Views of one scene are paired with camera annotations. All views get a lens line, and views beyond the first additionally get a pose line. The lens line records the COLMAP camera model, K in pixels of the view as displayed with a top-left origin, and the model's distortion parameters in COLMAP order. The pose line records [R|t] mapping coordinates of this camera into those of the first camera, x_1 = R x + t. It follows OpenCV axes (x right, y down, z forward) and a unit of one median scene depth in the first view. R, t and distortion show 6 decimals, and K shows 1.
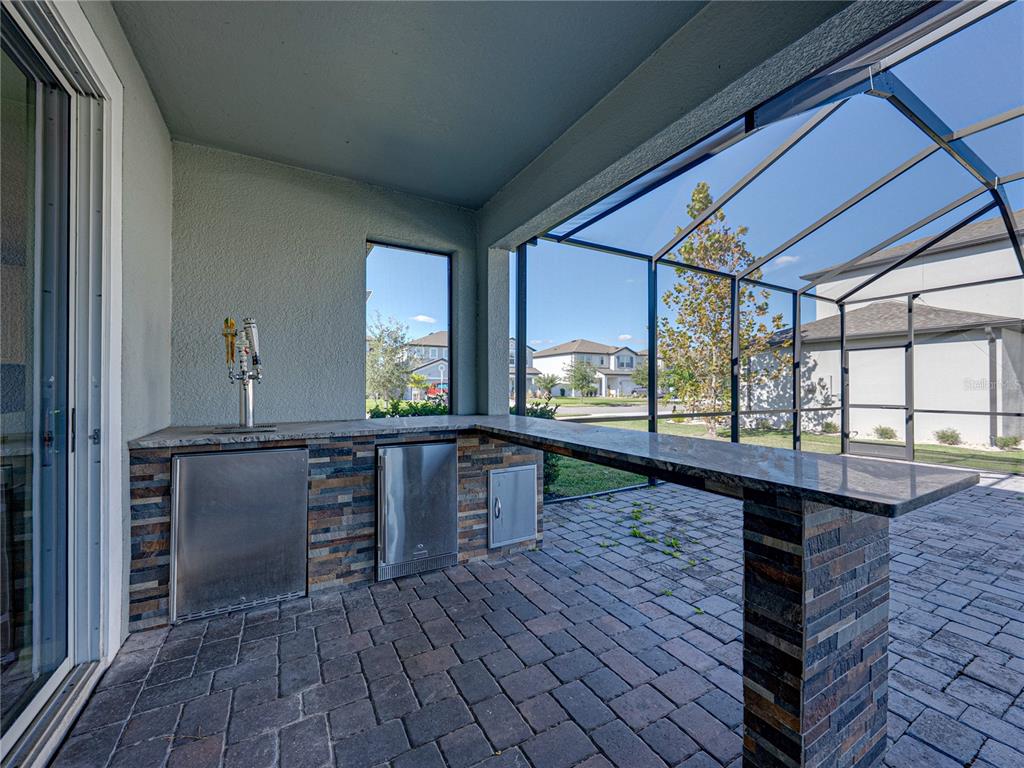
lens RADIAL K [[401.7, 0, 512.0], [0, 401.7, 384.0], [0, 0, 1]] dist [-0.001211, 0.000301]
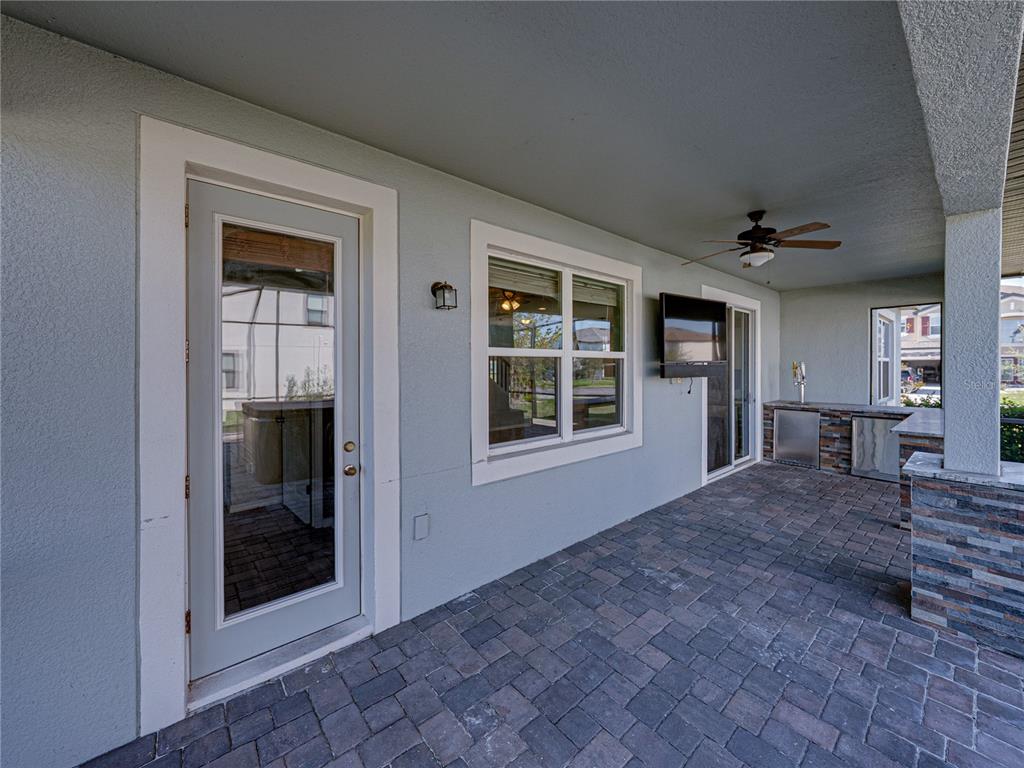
lens RADIAL K [[399.0, 0, 531.7], [0, 399.0, 367.7], [0, 0, 1]] dist [-0.001464, -0.000033]
pose [[0.212374, 0.001094, -0.977188, 1.333844], [0.006497, 0.999976, 0.002531, -0.123014], [0.977167, -0.006886, 0.212362, -1.125964]]
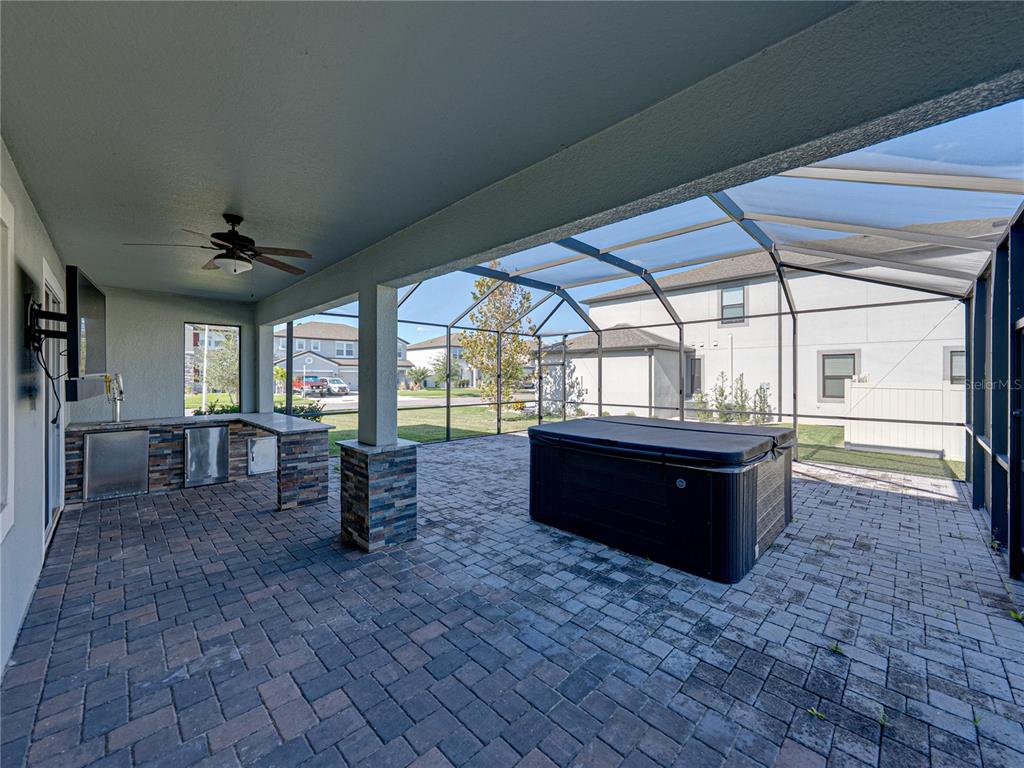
lens RADIAL K [[404.0, 0, 503.8], [0, 404.0, 372.5], [0, 0, 1]] dist [-0.001279, 0.000074]
pose [[0.968146, -0.000805, 0.250386, 0.755169], [0.001320, 0.999997, -0.001889, -0.141249], [-0.250383, 0.002160, 0.968144, -1.496329]]
